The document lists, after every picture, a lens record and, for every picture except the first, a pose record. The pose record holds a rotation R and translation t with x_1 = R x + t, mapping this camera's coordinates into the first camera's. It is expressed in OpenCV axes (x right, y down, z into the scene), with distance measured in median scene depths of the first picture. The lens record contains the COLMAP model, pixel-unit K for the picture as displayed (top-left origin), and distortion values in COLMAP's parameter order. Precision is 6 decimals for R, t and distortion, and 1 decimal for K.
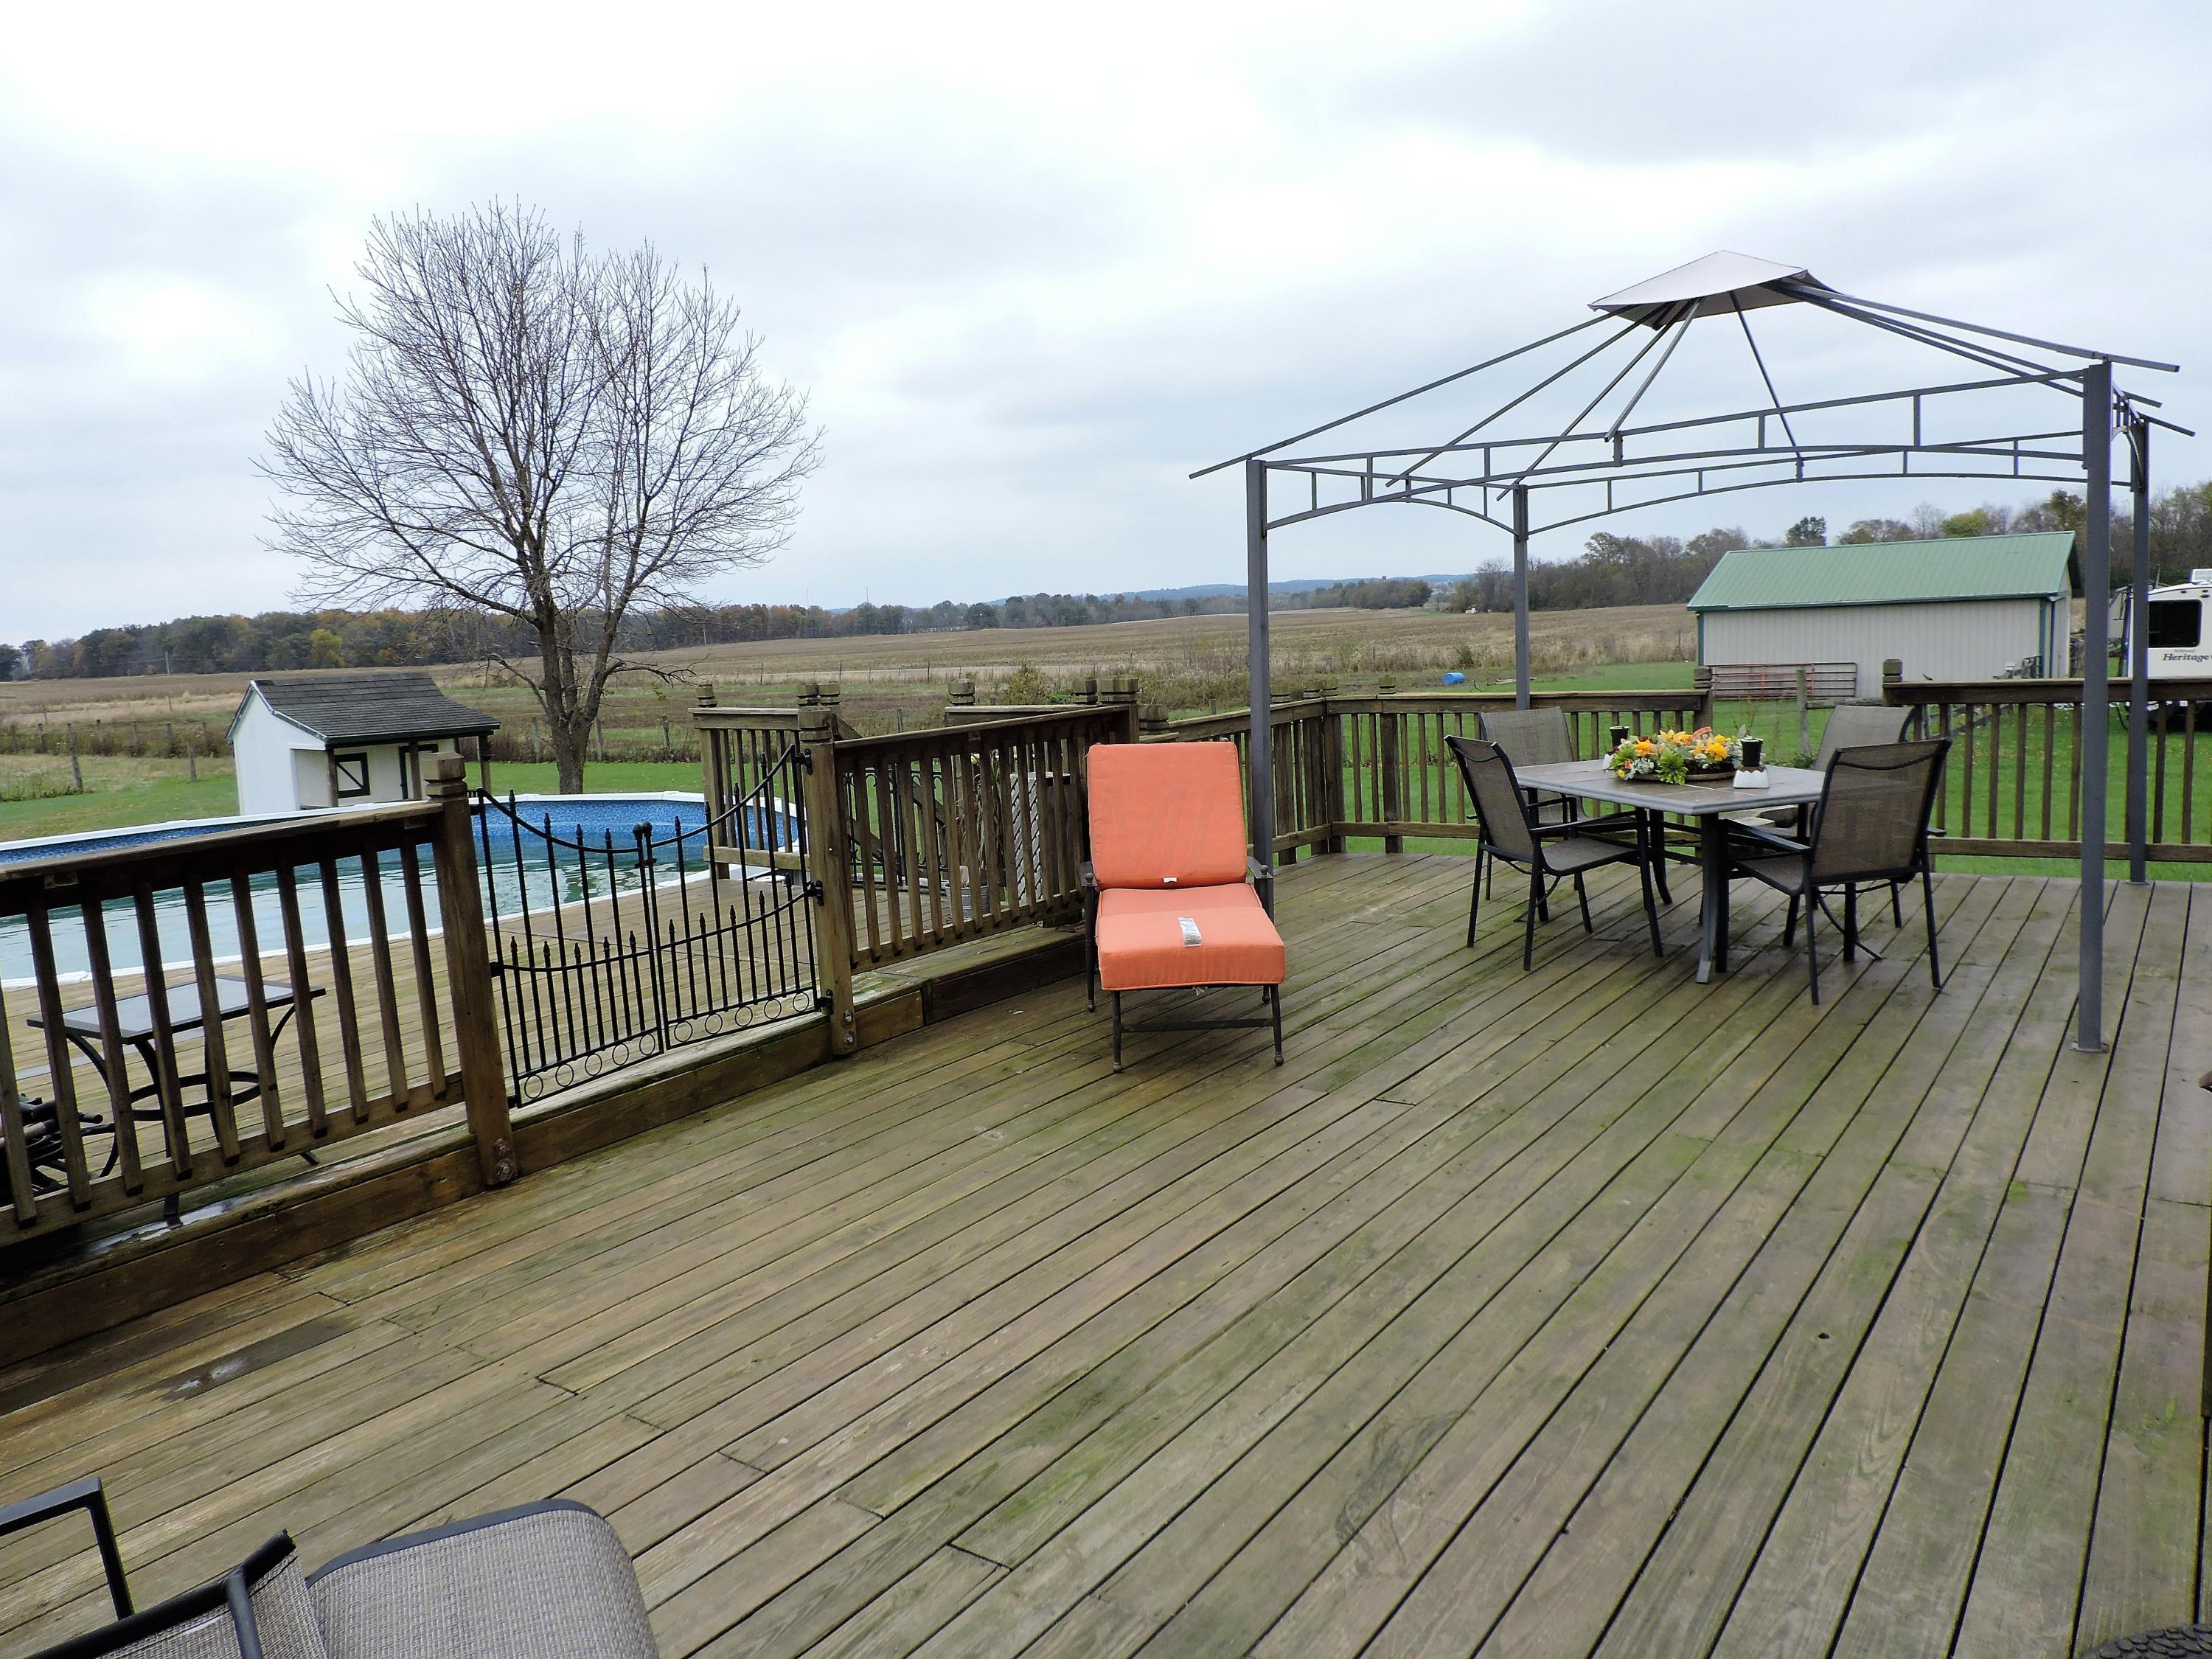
lens RADIAL K [[1574.1, 0, 1106.0], [0, 1574.1, 829.5], [0, 0, 1]] dist [-0.001922, -0.010011]
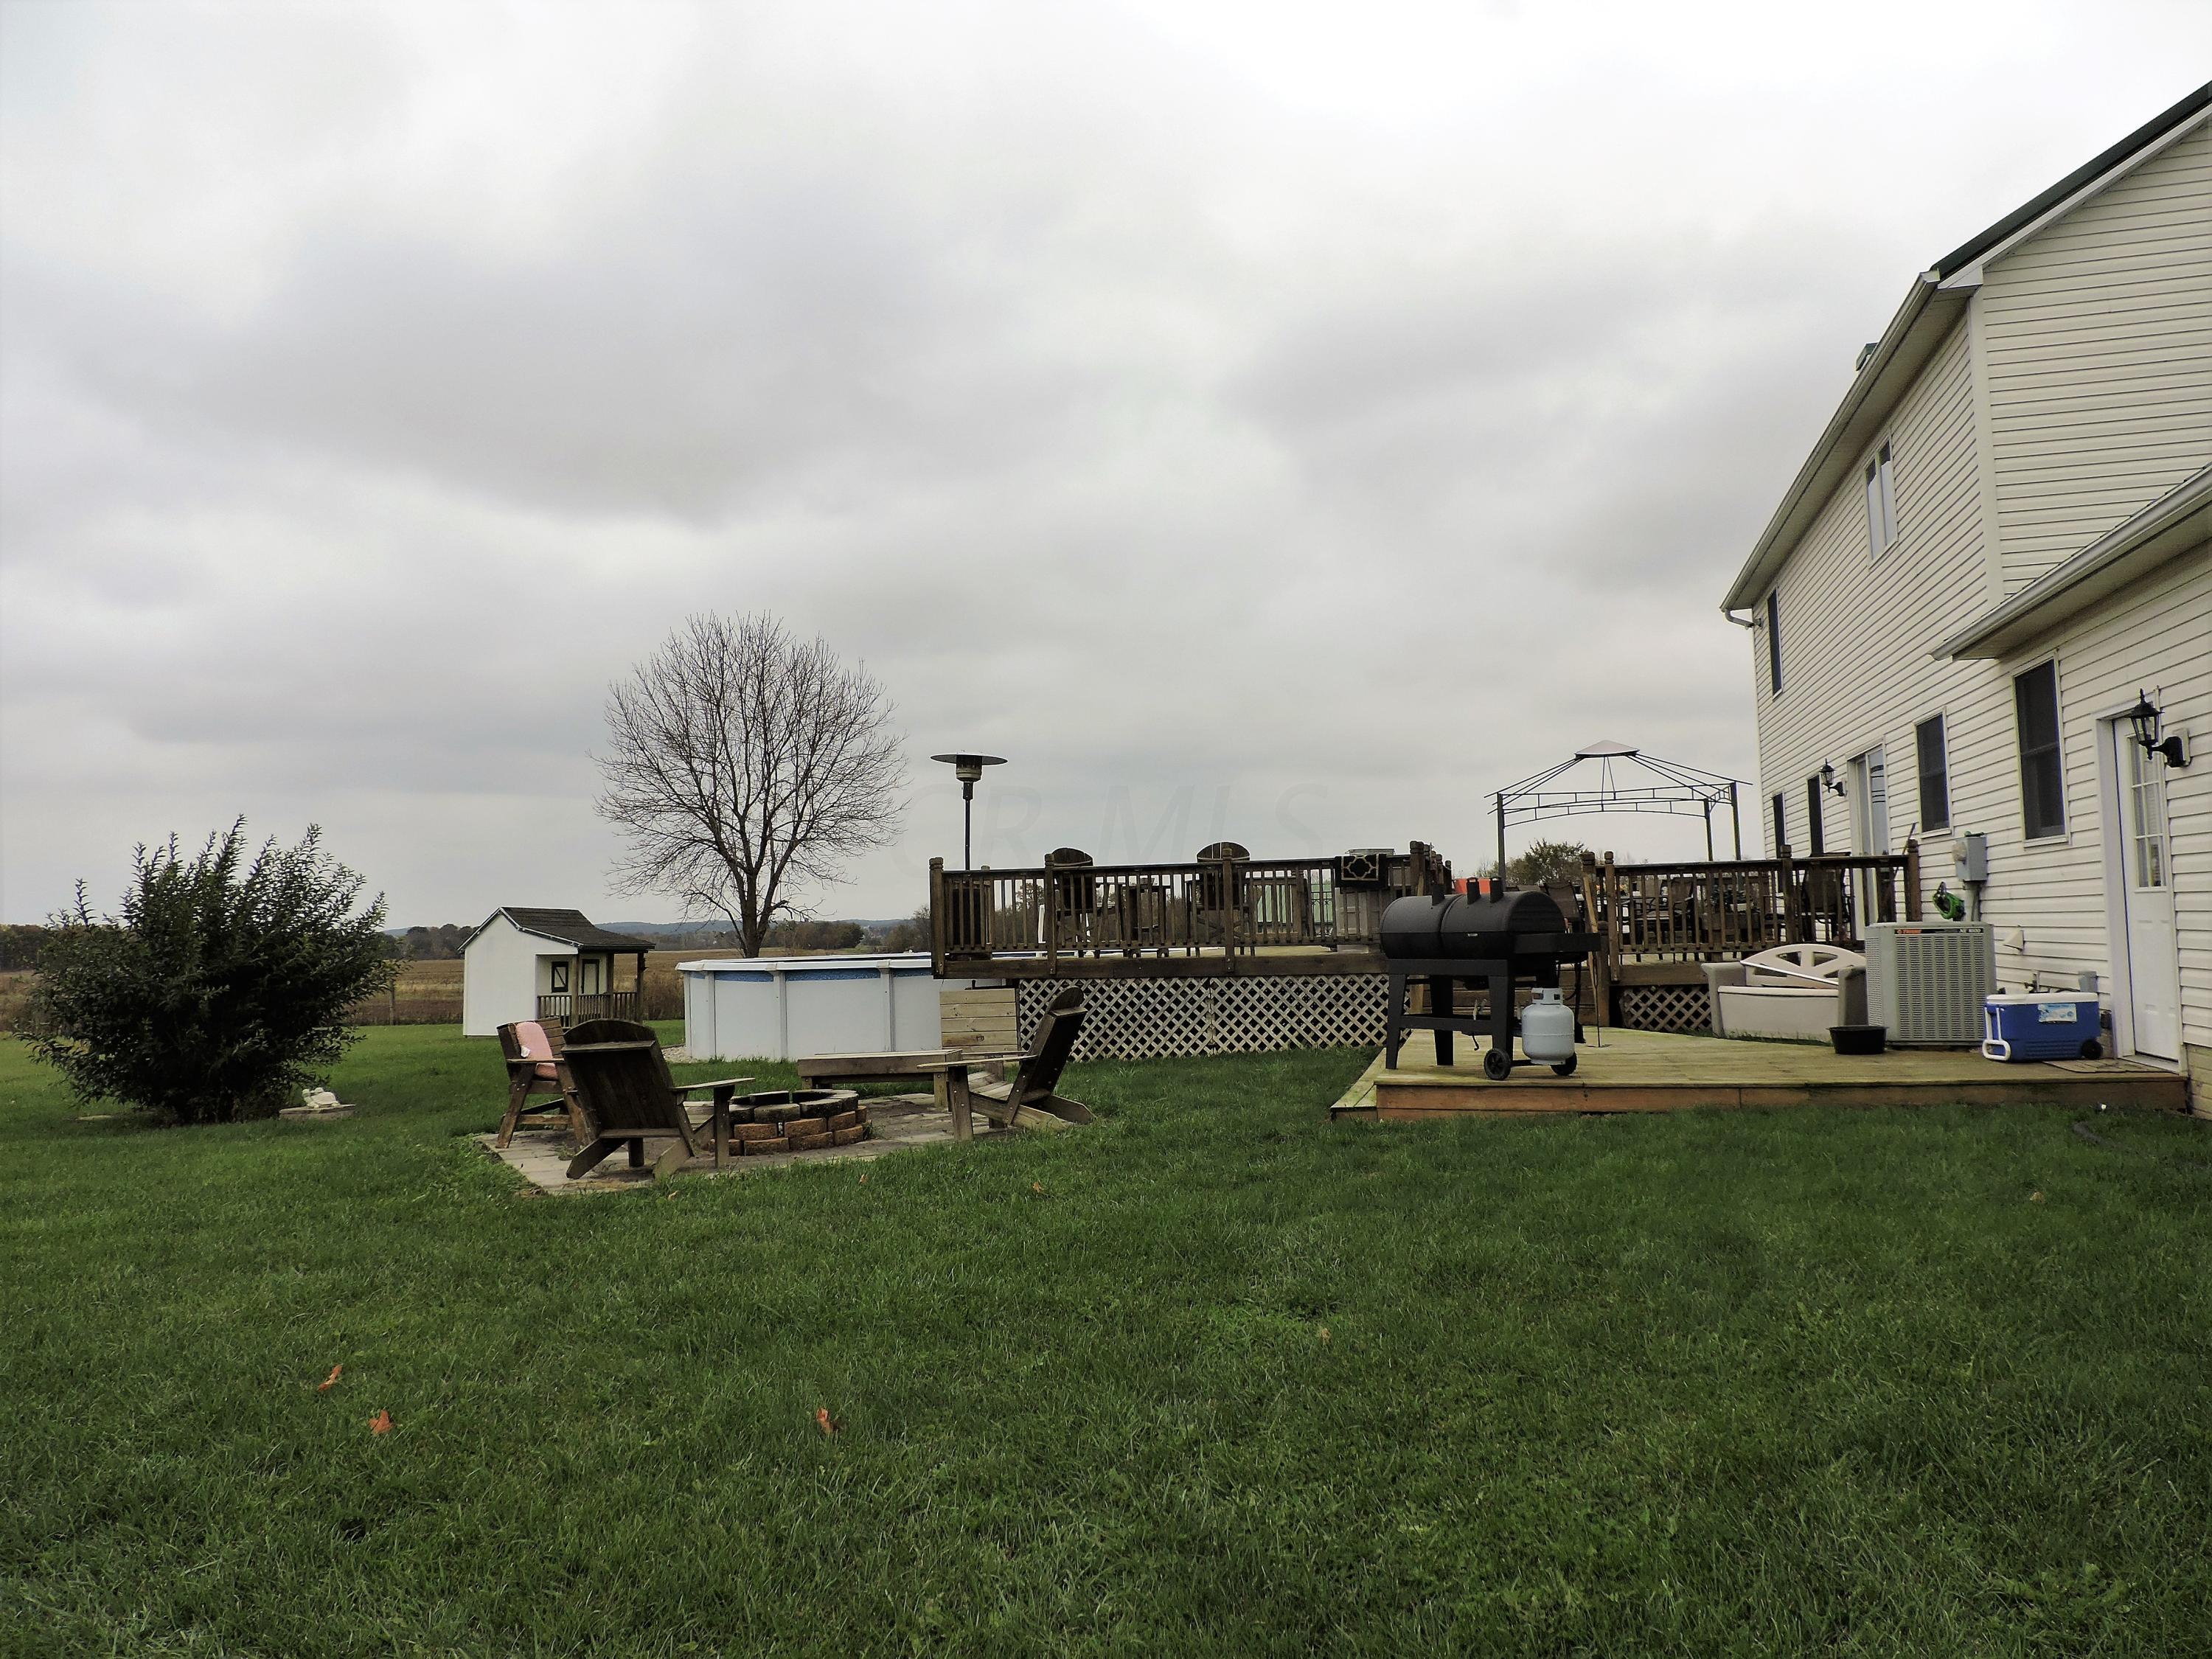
lens RADIAL K [[1569.3, 0, 1112.4], [0, 1569.3, 827.0], [0, 0, 1]] dist [-0.007620, -0.016256]
pose [[0.933432, 0.055082, 0.354499, -2.232332], [0.023251, 0.976777, -0.212994, 0.621160], [-0.357999, 0.207058, 0.910474, -2.086570]]
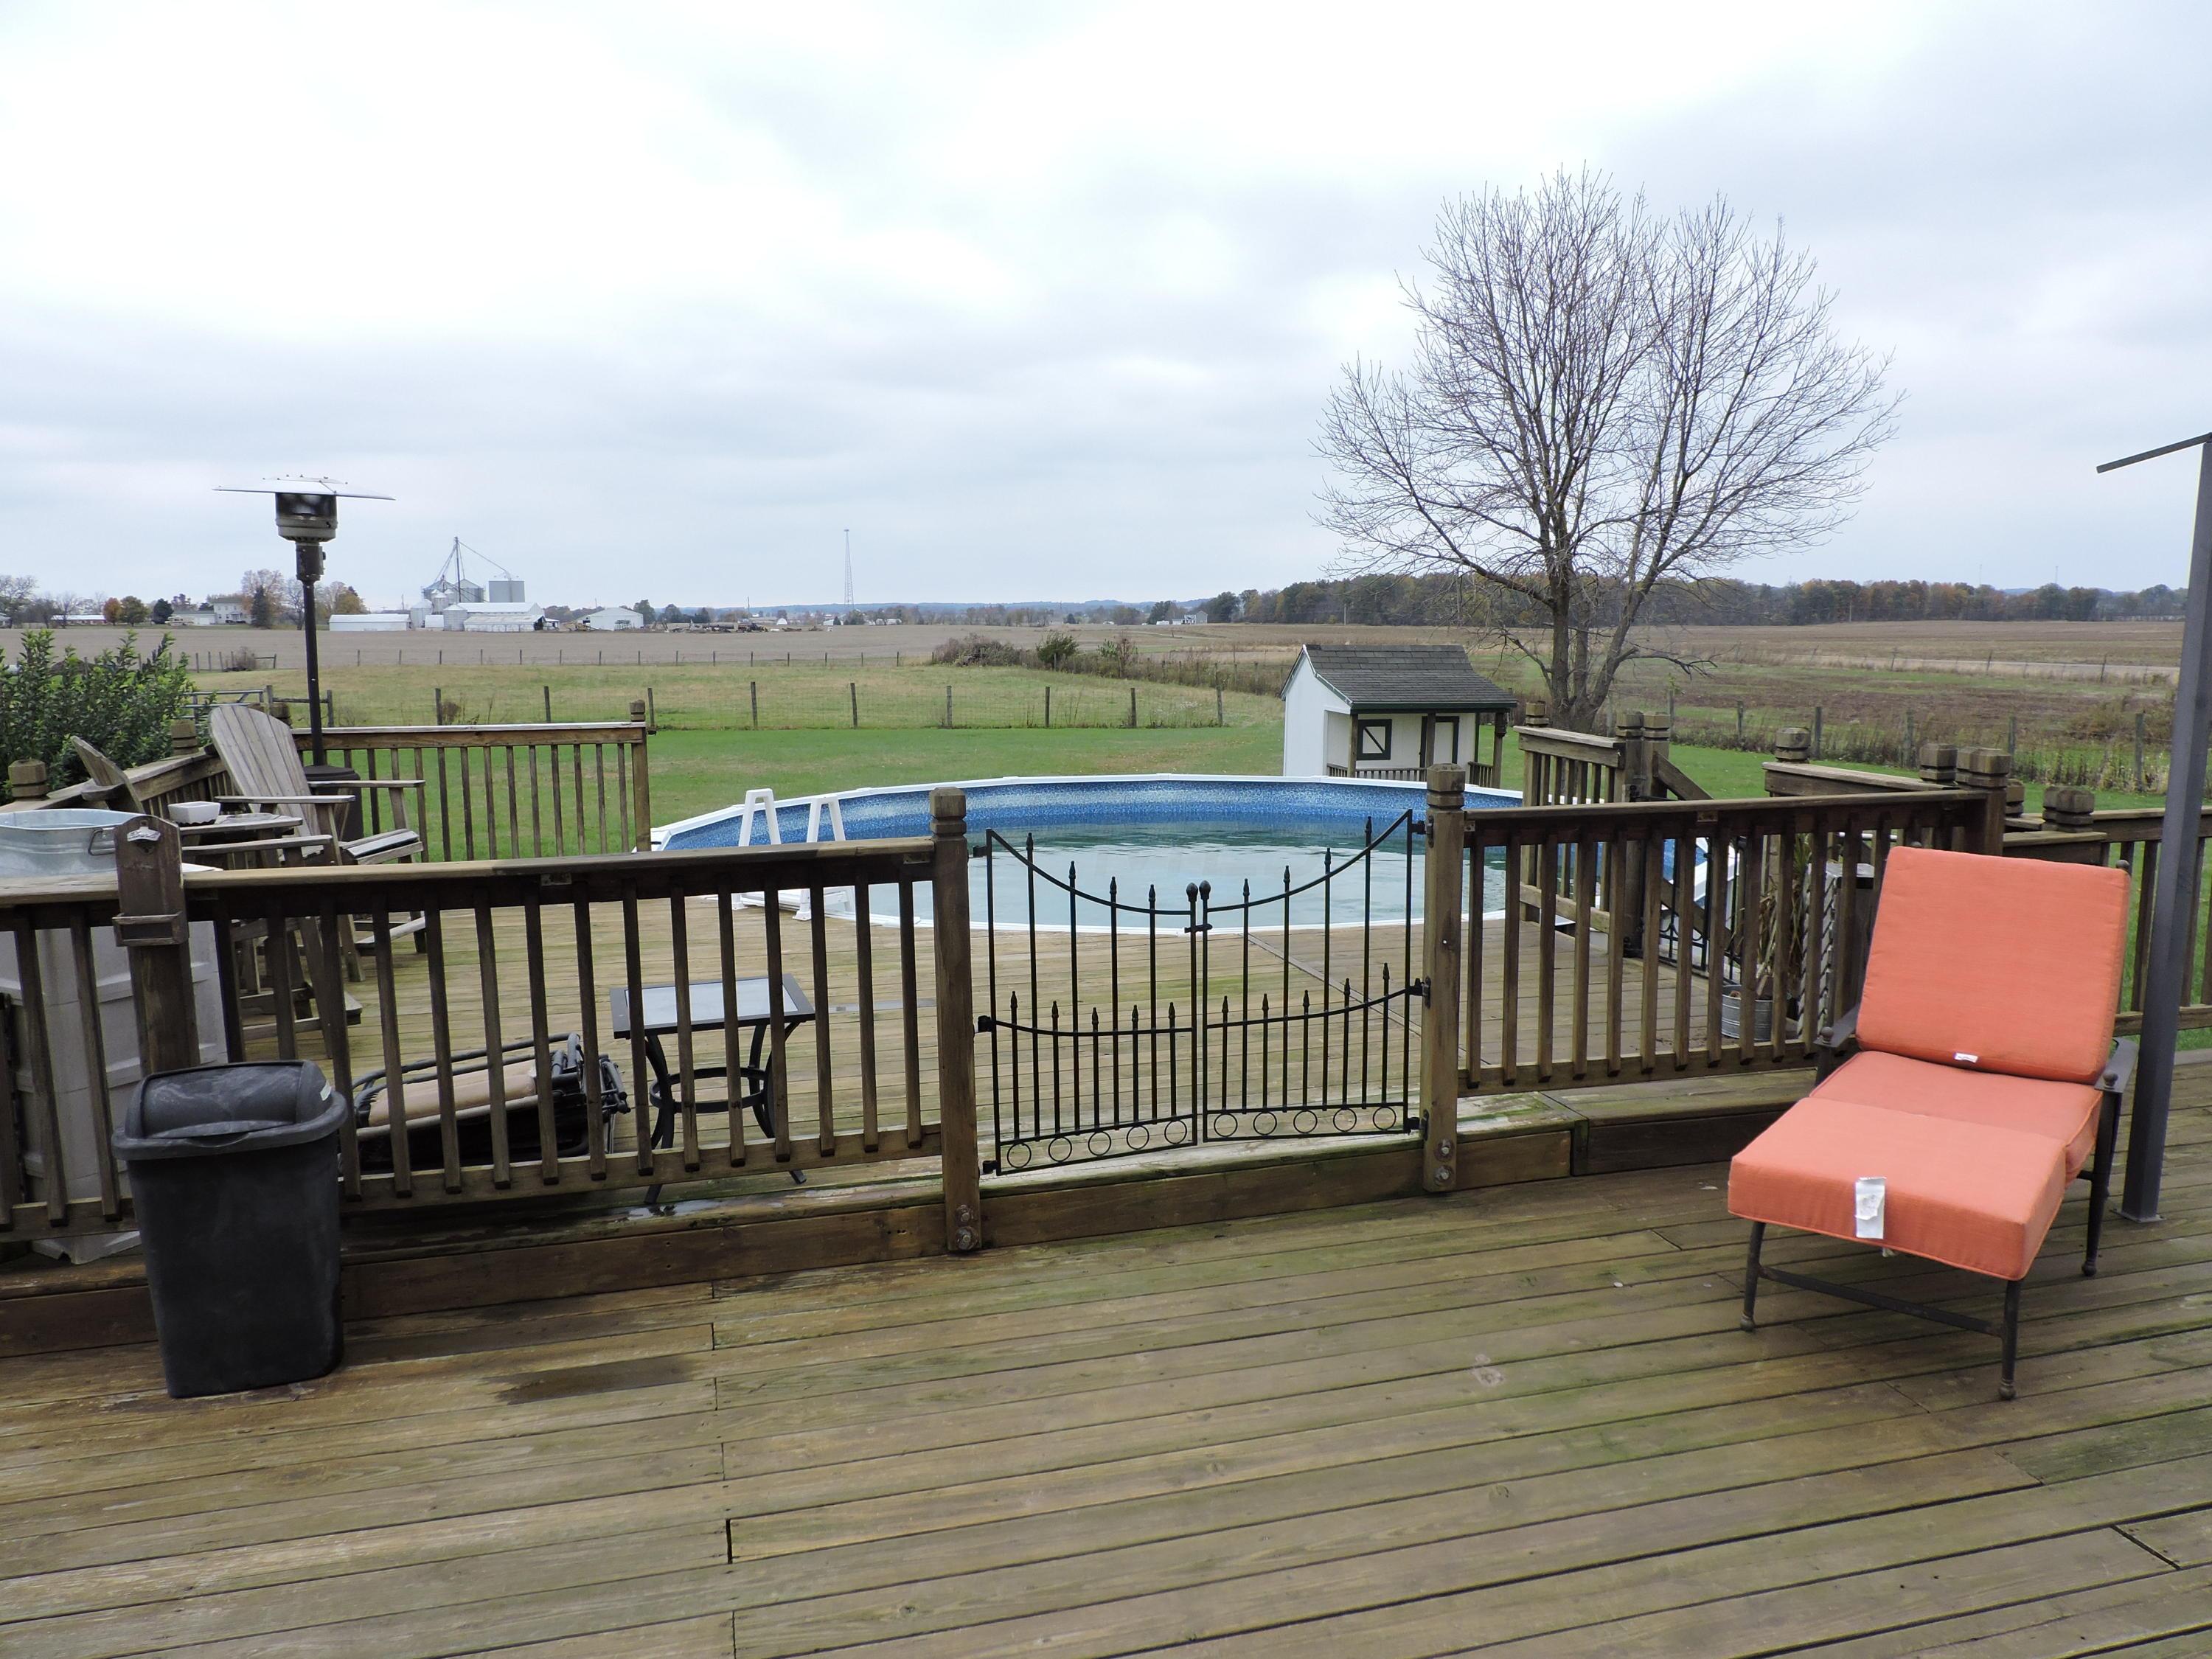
lens RADIAL K [[1573.8, 0, 1109.7], [0, 1573.8, 833.0], [0, 0, 1]] dist [-0.022384, 0.001022]
pose [[0.771927, 0.132890, -0.621667, 0.200413], [-0.118945, 0.990829, 0.064110, -0.079406], [0.624485, 0.024456, 0.780654, 0.282240]]
